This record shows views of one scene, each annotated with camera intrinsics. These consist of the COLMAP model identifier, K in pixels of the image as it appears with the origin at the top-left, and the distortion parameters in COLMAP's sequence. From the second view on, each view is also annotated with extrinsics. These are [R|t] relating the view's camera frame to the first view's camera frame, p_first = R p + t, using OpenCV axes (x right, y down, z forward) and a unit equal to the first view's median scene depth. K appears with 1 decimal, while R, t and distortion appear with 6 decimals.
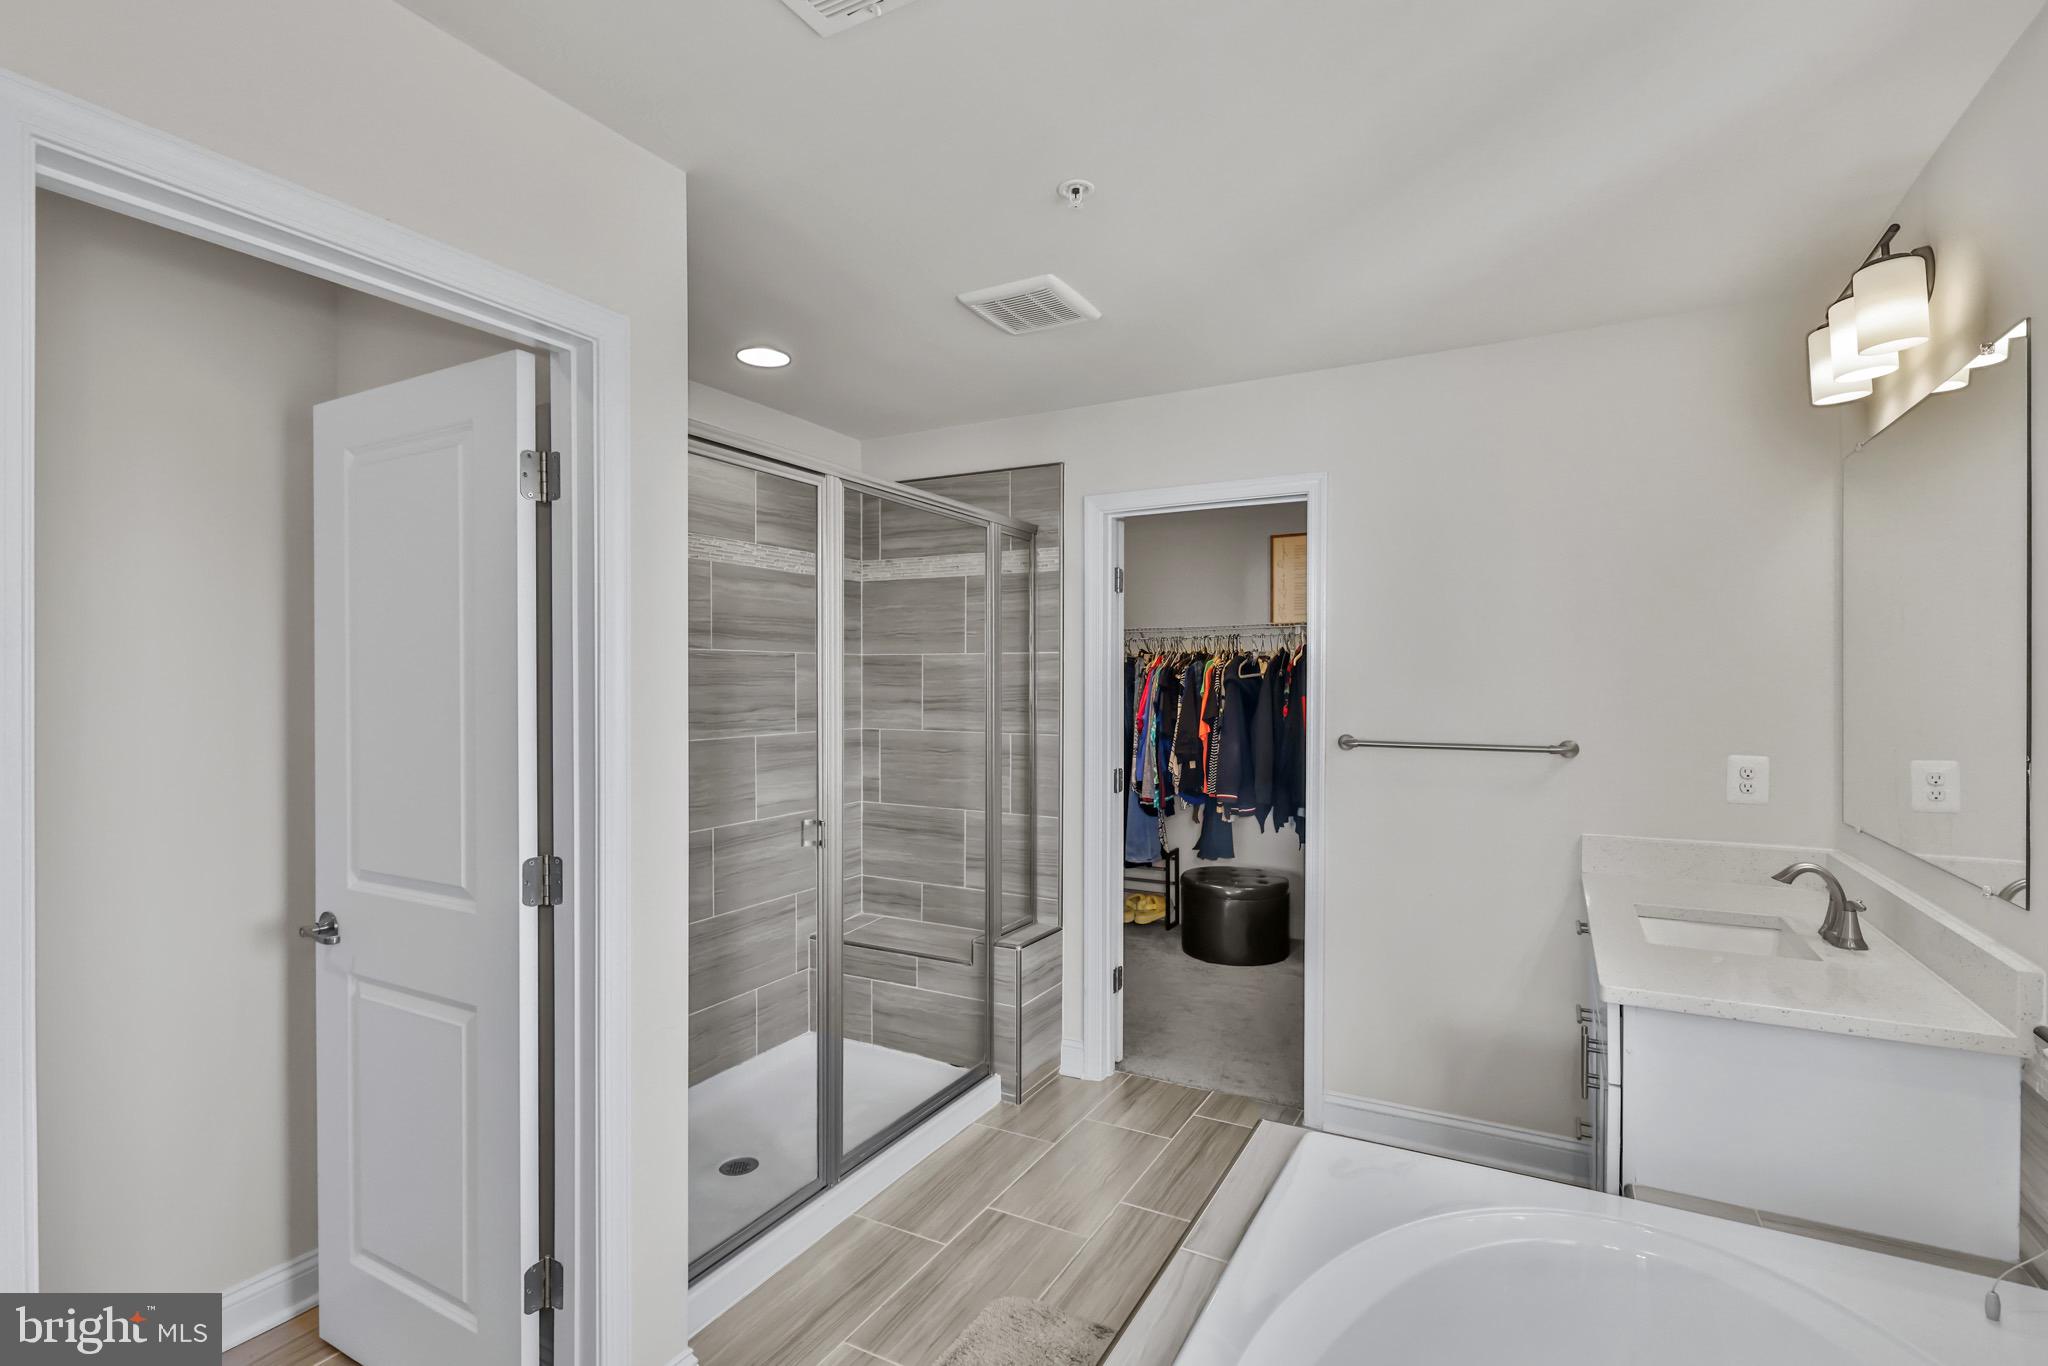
lens RADIAL K [[962.0, 0, 1024.0], [0, 962.0, 683.0], [0, 0, 1]] dist [-0.001536, -0.000595]
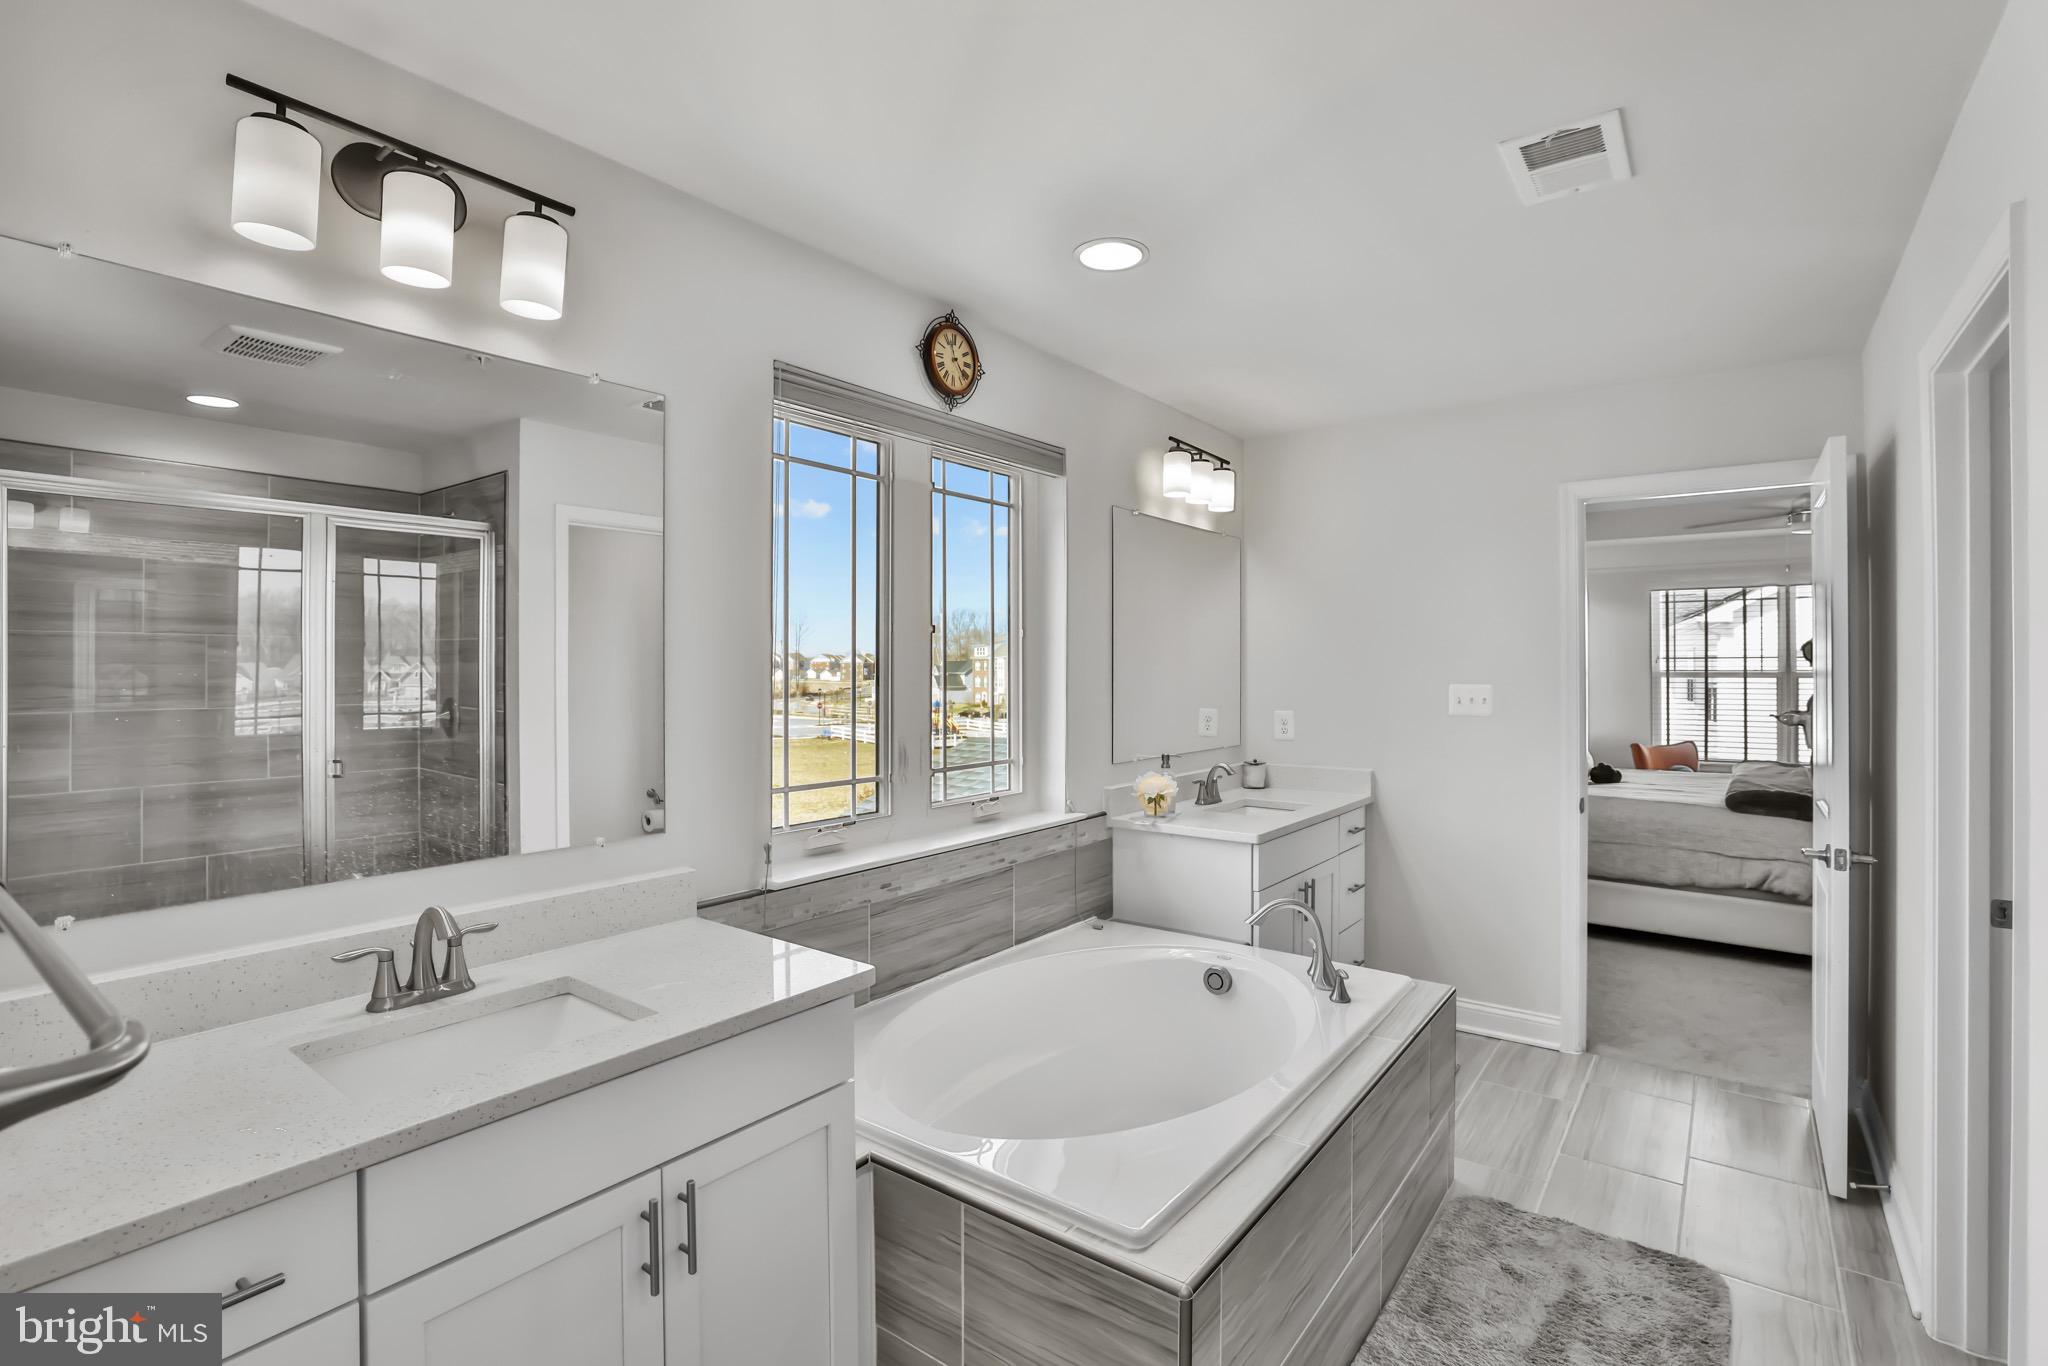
lens RADIAL K [[946.2, 0, 1020.4], [0, 946.2, 671.6], [0, 0, 1]] dist [-0.002852, -0.000285]
pose [[-0.986106, 0.009623, 0.165839, 0.706891], [0.009990, 0.999949, 0.001377, 0.005355], [-0.165817, 0.003015, -0.986152, 2.050531]]
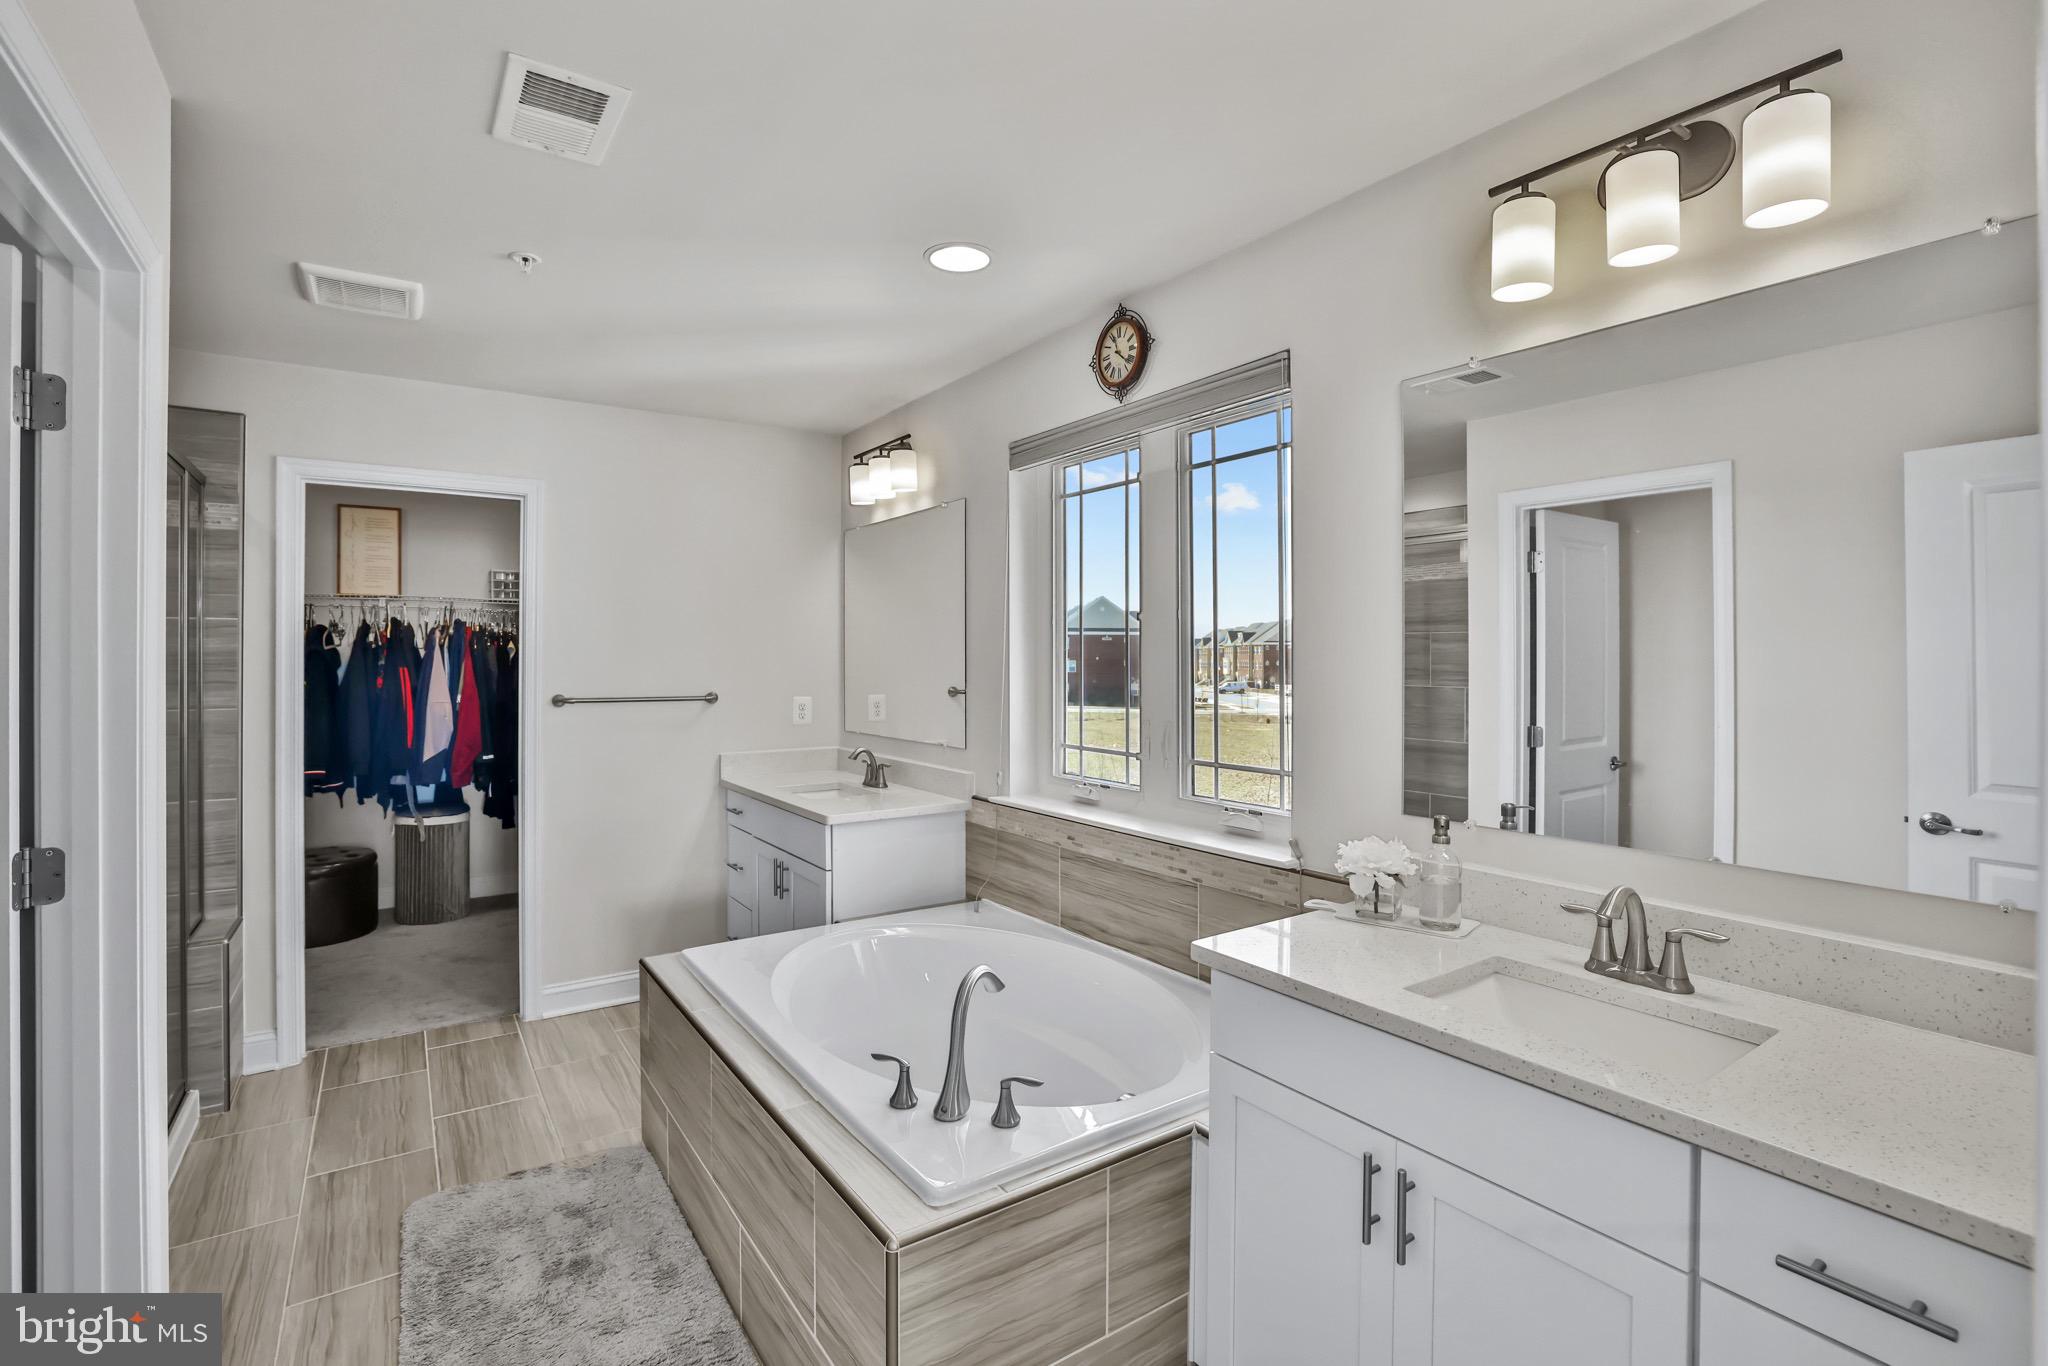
lens RADIAL K [[949.4, 0, 1021.3], [0, 949.4, 654.3], [0, 0, 1]] dist [0.000260, 0.000046]
pose [[0.450024, 0.003560, 0.893009, -0.450072], [0.001167, 0.999989, -0.004575, 0.007170], [-0.893016, 0.003101, 0.450015, -0.080240]]
